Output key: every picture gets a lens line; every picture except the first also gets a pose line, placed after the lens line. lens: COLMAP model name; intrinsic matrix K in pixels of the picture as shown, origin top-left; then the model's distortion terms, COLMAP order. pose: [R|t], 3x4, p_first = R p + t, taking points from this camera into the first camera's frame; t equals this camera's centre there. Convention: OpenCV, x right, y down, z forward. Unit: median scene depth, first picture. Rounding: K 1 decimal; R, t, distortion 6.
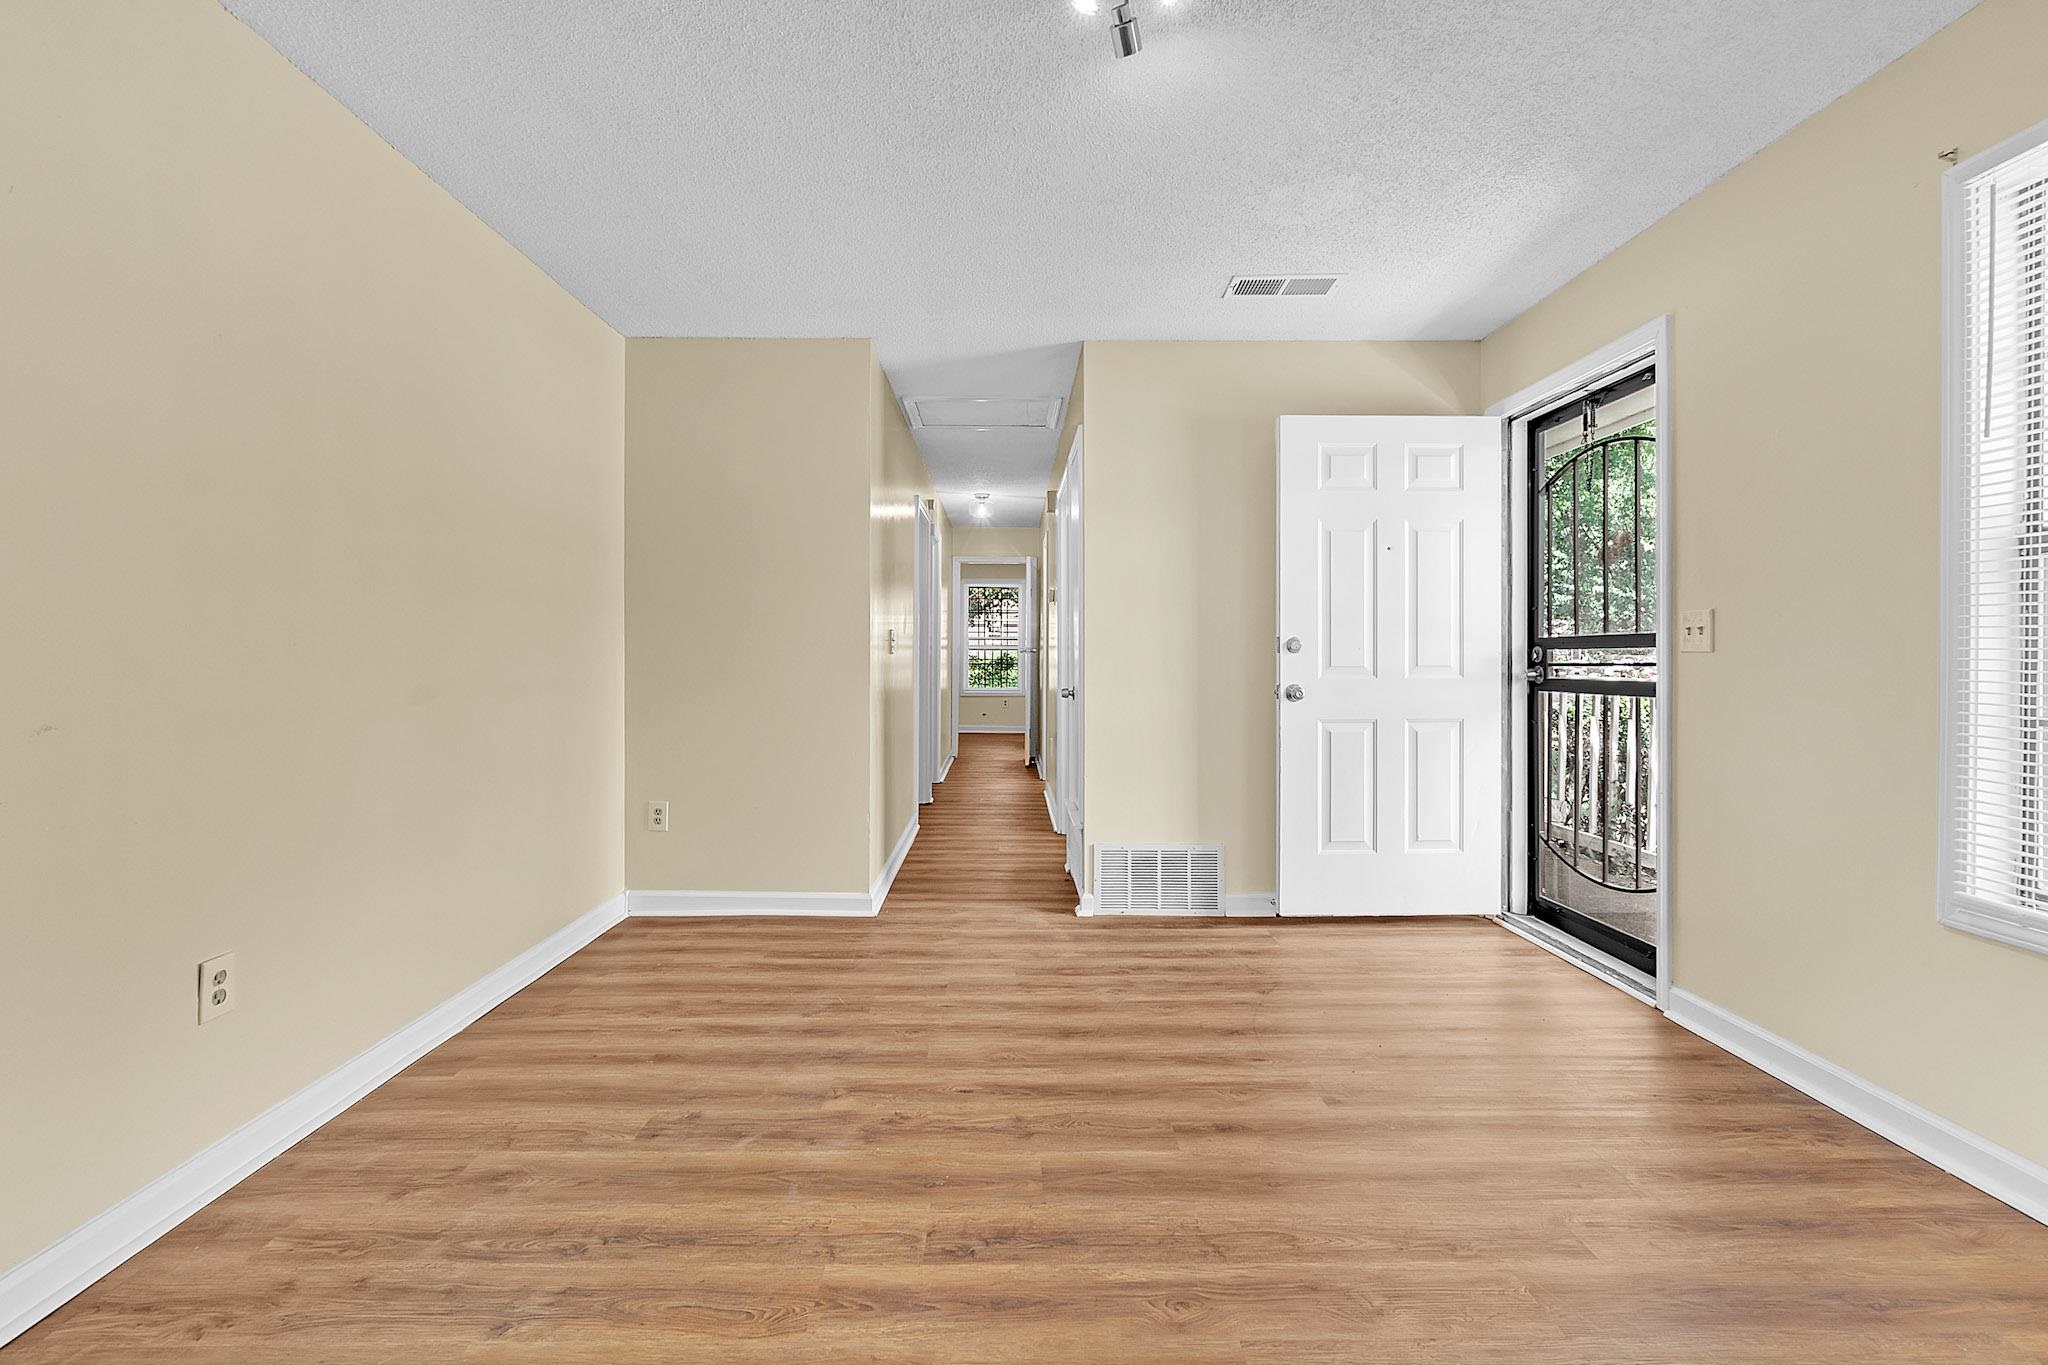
lens RADIAL K [[942.8, 0, 1024.5], [0, 942.8, 656.9], [0, 0, 1]] dist [-0.003474, -0.000150]
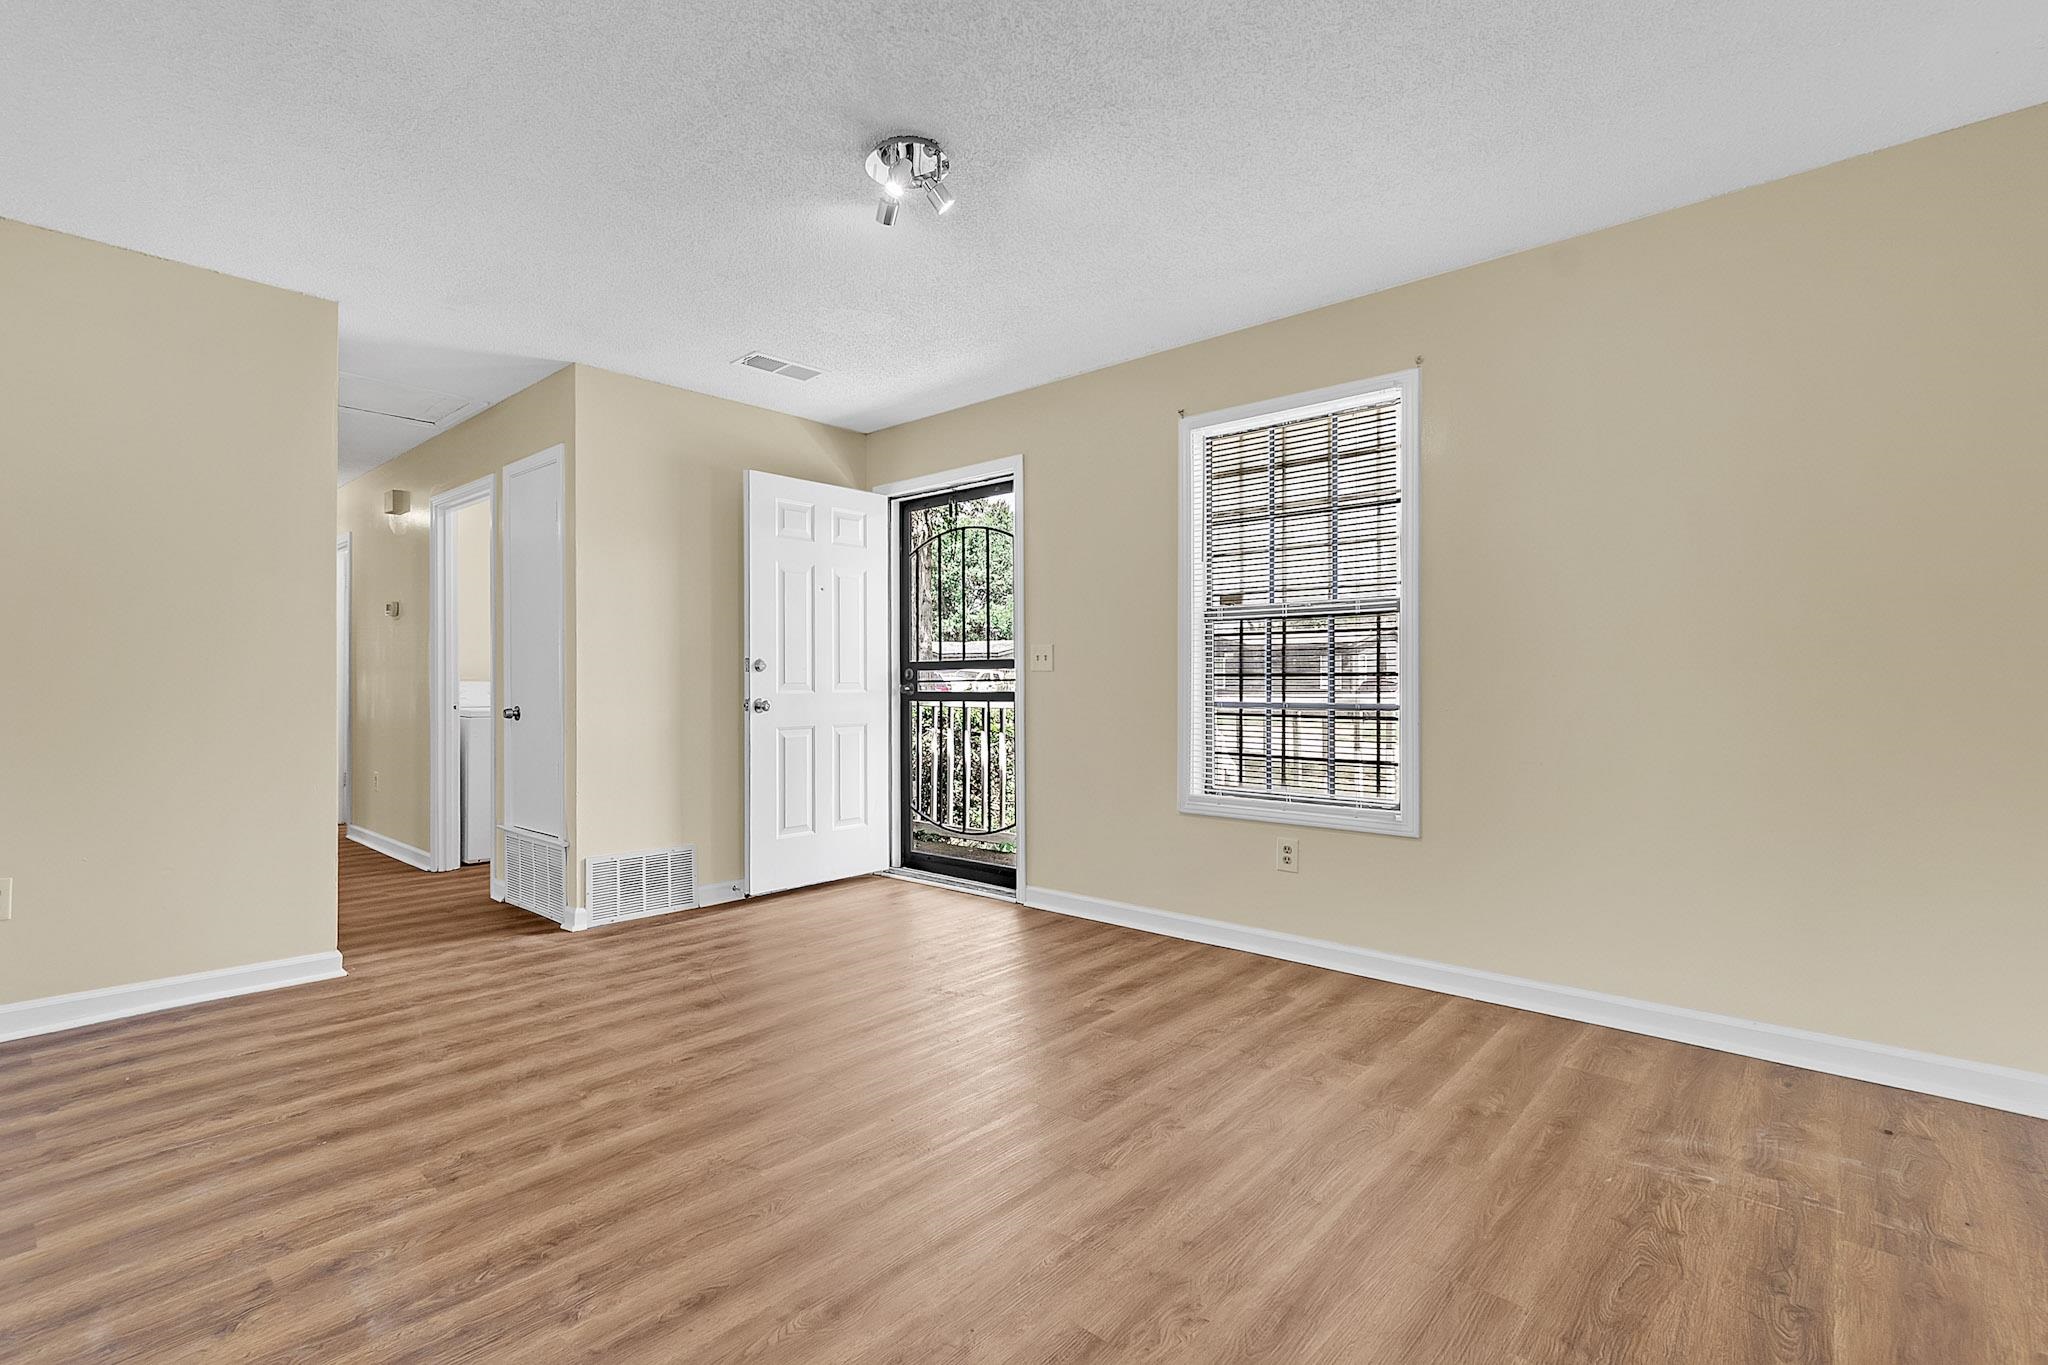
lens RADIAL K [[928.2, 0, 999.2], [0, 928.2, 681.0], [0, 0, 1]] dist [-0.003111, -0.000168]
pose [[0.679869, -0.001489, 0.733332, -0.457904], [0.003216, 0.999994, -0.000952, 0.011774], [-0.733327, 0.003006, 0.679870, -0.013802]]
